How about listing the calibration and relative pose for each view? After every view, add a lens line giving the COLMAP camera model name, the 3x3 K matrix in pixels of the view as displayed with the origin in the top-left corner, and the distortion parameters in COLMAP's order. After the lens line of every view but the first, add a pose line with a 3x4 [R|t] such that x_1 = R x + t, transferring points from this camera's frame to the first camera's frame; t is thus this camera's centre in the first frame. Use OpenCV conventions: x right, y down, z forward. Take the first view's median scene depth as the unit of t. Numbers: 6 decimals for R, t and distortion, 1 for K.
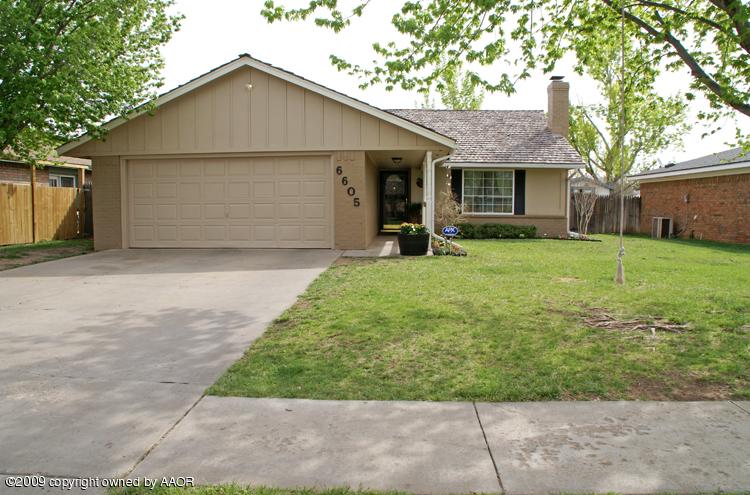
lens RADIAL K [[570.5, 0, 359.1], [0, 570.5, 257.4], [0, 0, 1]] dist [-0.137893, 0.002225]
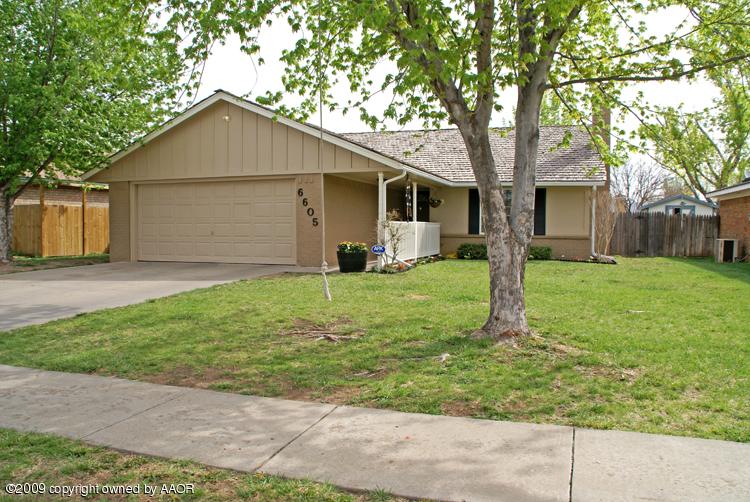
lens RADIAL K [[594.5, 0, 371.3], [0, 594.5, 264.9], [0, 0, 1]] dist [-0.172735, 0.115421]
pose [[0.968499, 0.019601, -0.248246, 0.353923], [-0.025452, 0.999468, -0.020379, 0.002953], [0.247715, 0.026055, 0.968483, -0.041138]]
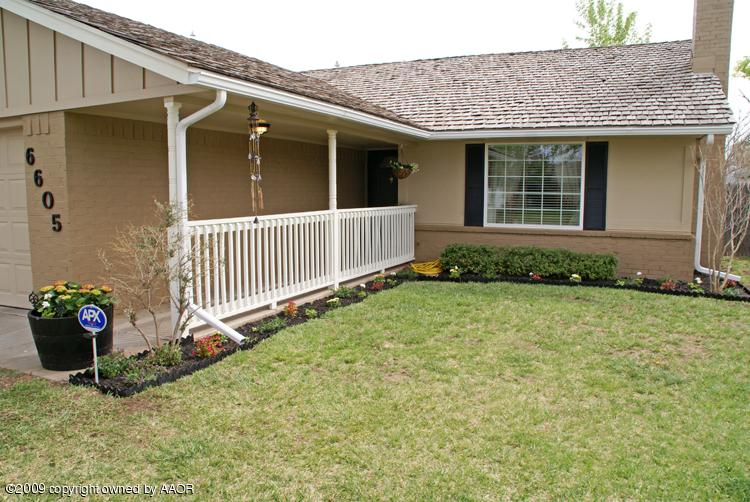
lens RADIAL K [[594.5, 0, 371.3], [0, 594.5, 264.9], [0, 0, 1]] dist [-0.172735, 0.115421]
pose [[0.942067, 0.038016, -0.333262, 0.374533], [-0.025987, 0.998842, 0.040479, -0.083819], [0.334415, -0.029473, 0.941965, 0.612920]]
